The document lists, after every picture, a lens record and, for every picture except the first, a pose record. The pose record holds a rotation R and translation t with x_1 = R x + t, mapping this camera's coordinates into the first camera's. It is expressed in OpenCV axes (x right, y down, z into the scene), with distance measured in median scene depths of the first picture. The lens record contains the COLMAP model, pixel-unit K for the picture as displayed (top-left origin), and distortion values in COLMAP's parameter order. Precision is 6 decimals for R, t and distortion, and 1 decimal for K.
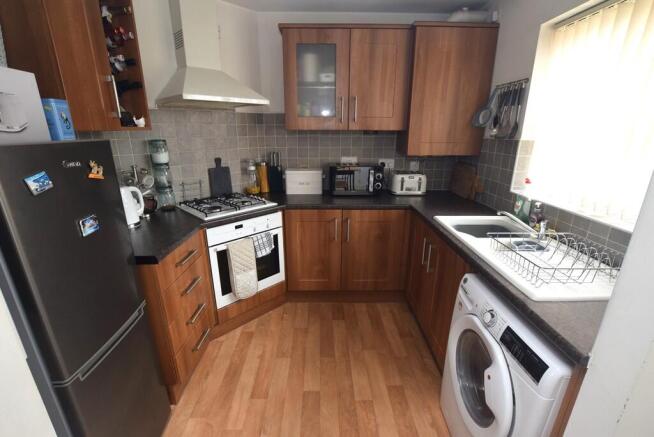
lens RADIAL K [[289.3, 0, 326.6], [0, 289.3, 222.2], [0, 0, 1]] dist [-0.040833, 0.008275]
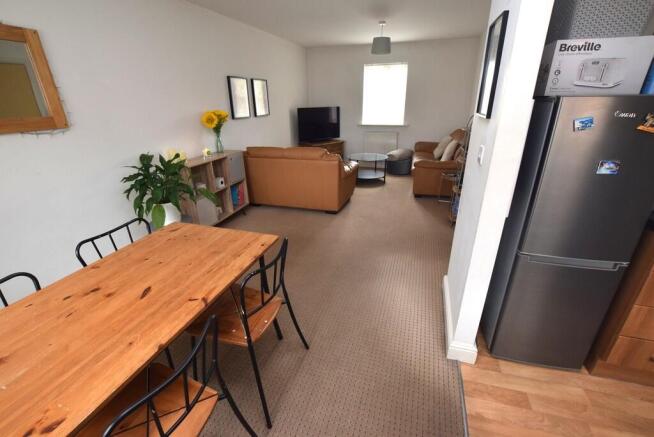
lens RADIAL K [[289.3, 0, 326.6], [0, 289.3, 222.2], [0, 0, 1]] dist [-0.040833, 0.008275]
pose [[-0.306359, 0.380096, -0.872738, 0.321539], [-0.270715, 0.844177, 0.462686, -0.008727], [0.912611, 0.378011, -0.155723, 0.079826]]
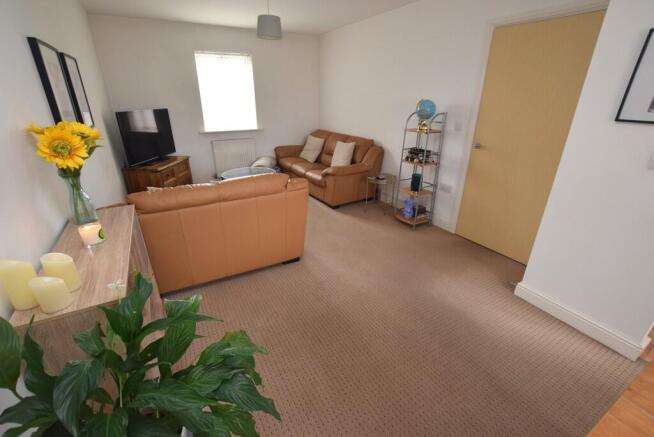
lens RADIAL K [[289.3, 0, 326.6], [0, 289.3, 222.2], [0, 0, 1]] dist [-0.040833, 0.008275]
pose [[0.485380, 0.353290, -0.799745, -0.303803], [-0.267792, 0.930833, 0.248670, 0.275260], [0.832282, 0.093466, 0.546416, -0.837539]]
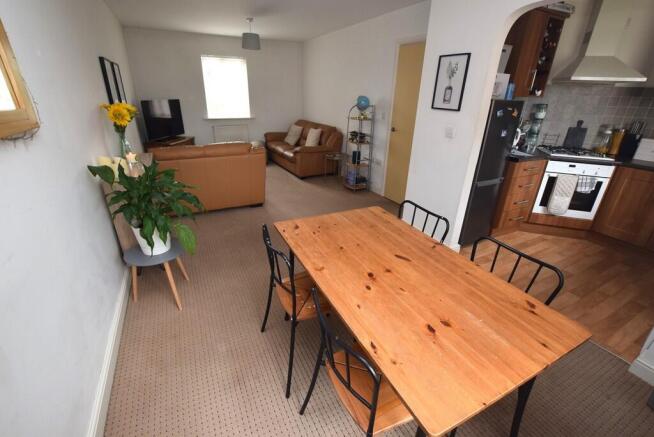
lens RADIAL K [[289.3, 0, 326.6], [0, 289.3, 222.2], [0, 0, 1]] dist [-0.040833, 0.008275]
pose [[0.438477, 0.380031, -0.814441, 0.436567], [-0.293343, 0.917088, 0.269998, 0.261079], [0.849522, 0.120522, 0.513601, -0.803716]]
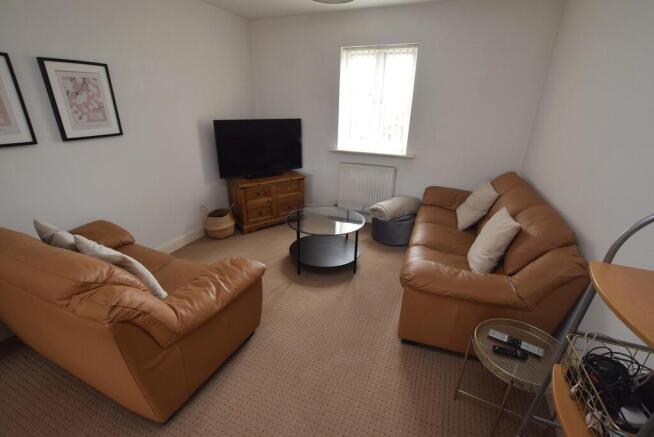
lens RADIAL K [[289.3, 0, 326.6], [0, 289.3, 222.2], [0, 0, 1]] dist [-0.040833, 0.008275]
pose [[-0.387900, 0.344142, -0.855044, -1.131547], [-0.292688, 0.833672, 0.468321, -0.029234], [0.873995, 0.431923, -0.222656, 0.102654]]
